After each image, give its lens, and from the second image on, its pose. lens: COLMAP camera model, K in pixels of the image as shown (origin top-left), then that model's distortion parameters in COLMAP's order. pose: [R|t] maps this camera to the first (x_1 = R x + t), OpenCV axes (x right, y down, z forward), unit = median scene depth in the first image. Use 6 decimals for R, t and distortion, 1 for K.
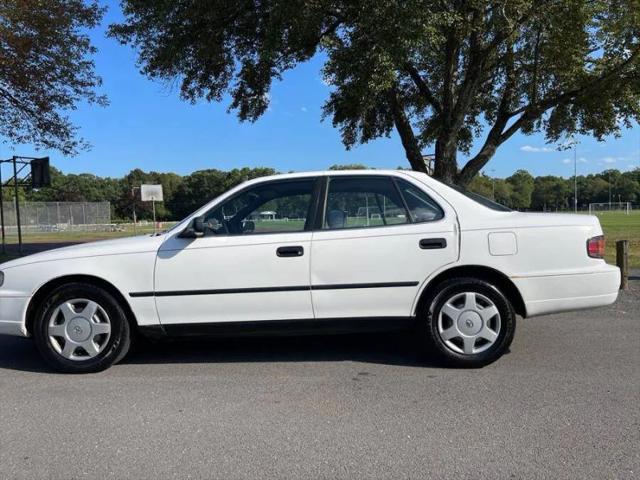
lens RADIAL K [[485.1, 0, 316.6], [0, 485.1, 238.8], [0, 0, 1]] dist [0.076945, -0.106565]
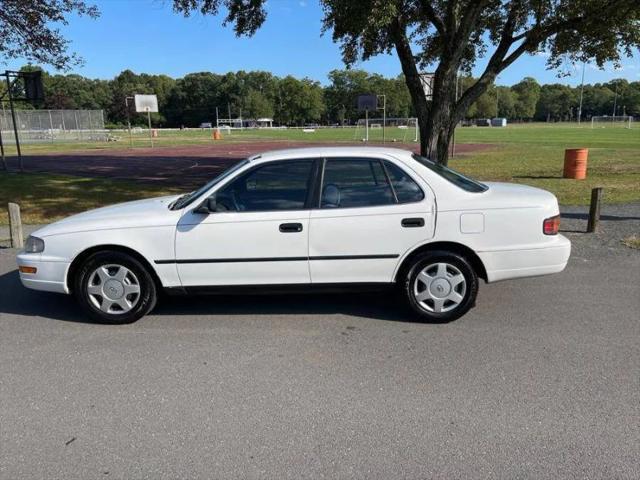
lens RADIAL K [[485.3, 0, 320.9], [0, 485.3, 236.5], [0, 0, 1]] dist [0.082171, -0.120157]
pose [[0.999842, 0.010914, 0.014021, 0.001312], [-0.013271, 0.983418, 0.180867, -0.158216], [-0.011814, -0.181025, 0.983408, -0.147905]]
